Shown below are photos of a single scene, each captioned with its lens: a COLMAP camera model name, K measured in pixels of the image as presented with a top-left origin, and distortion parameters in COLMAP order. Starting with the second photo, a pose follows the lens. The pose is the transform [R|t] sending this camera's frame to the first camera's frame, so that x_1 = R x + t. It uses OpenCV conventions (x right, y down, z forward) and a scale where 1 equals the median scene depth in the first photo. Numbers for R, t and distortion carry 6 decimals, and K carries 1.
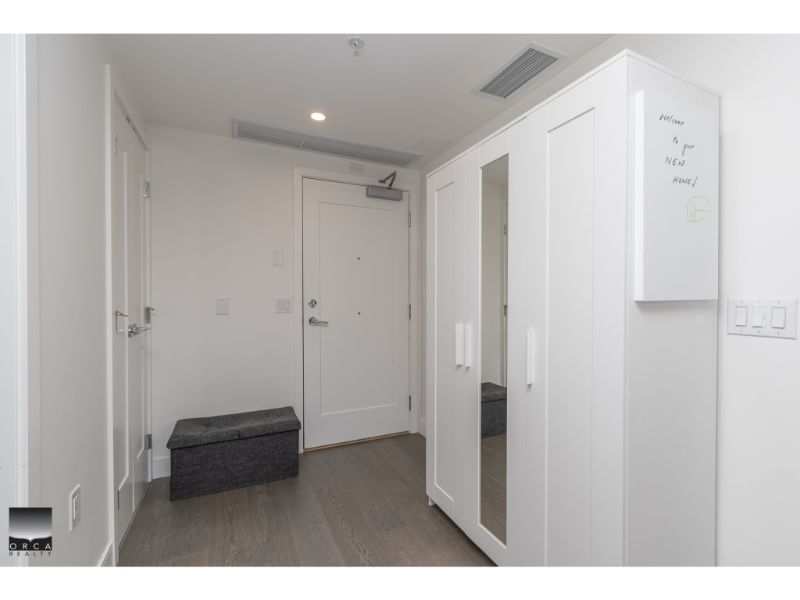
lens RADIAL K [[348.4, 0, 400.0], [0, 348.4, 300.0], [0, 0, 1]] dist [0.002410, 0.000228]
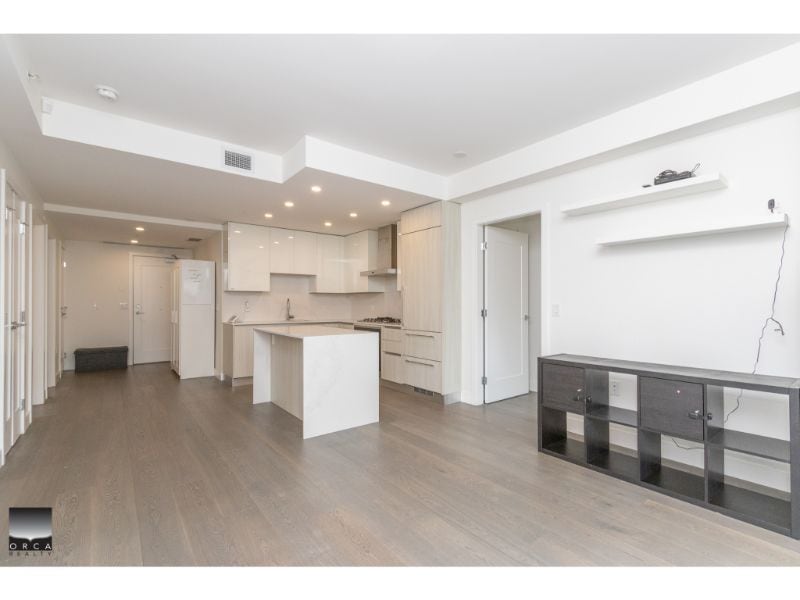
lens RADIAL K [[370.0, 0, 400.0], [0, 370.0, 300.0], [0, 0, 1]] dist [-0.001881, -0.000814]
pose [[0.977518, 0.005455, 0.210781, 1.196358], [-0.002215, 0.999876, -0.015606, 0.006392], [-0.210840, 0.014788, 0.977409, -2.311556]]
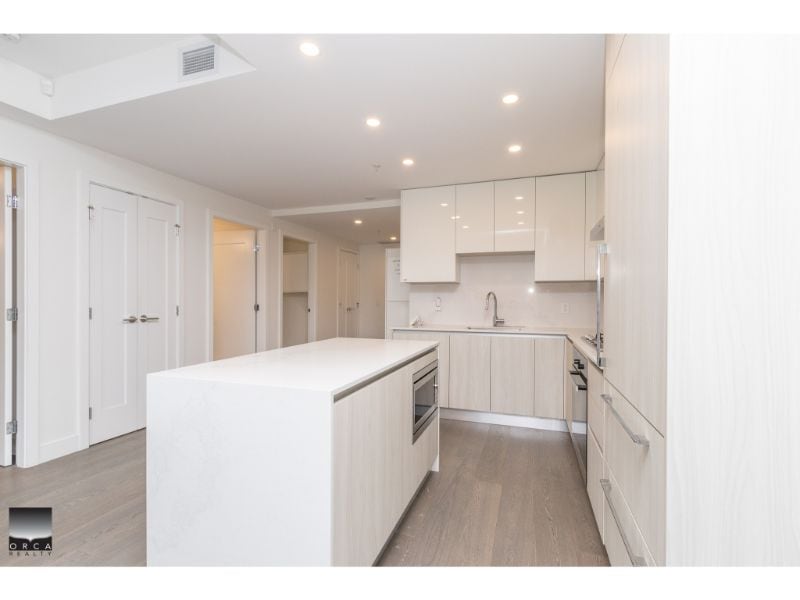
lens RADIAL K [[362.9, 0, 400.0], [0, 362.9, 300.0], [0, 0, 1]] dist [0.000466, -0.000042]
pose [[0.702557, 0.008133, -0.711581, 1.850640], [-0.011271, 0.999936, 0.000301, -0.003897], [0.711539, 0.007808, 0.702604, -1.012520]]
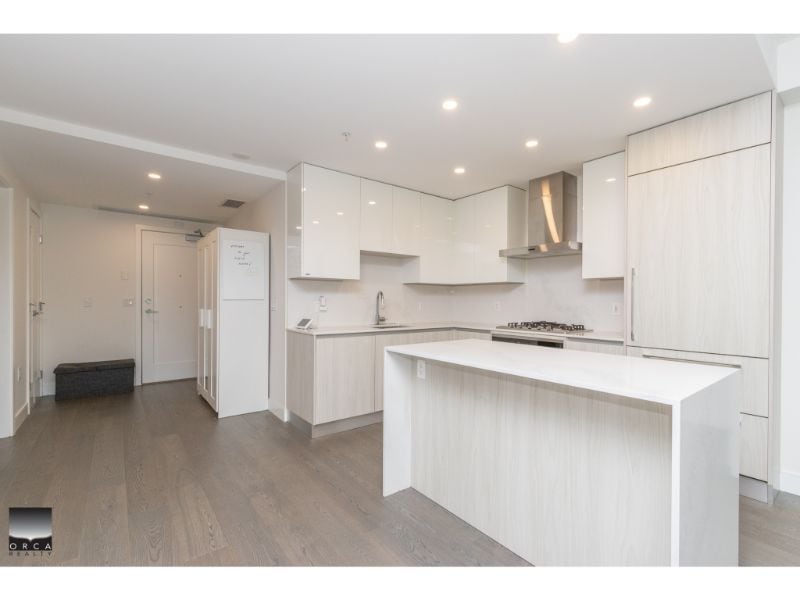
lens RADIAL K [[362.9, 0, 400.0], [0, 362.9, 300.0], [0, 0, 1]] dist [0.000466, -0.000042]
pose [[0.977543, 0.008841, 0.210553, 0.706687], [-0.007676, 0.999950, -0.006350, 0.006558], [-0.210598, 0.004591, 0.977562, -1.237235]]
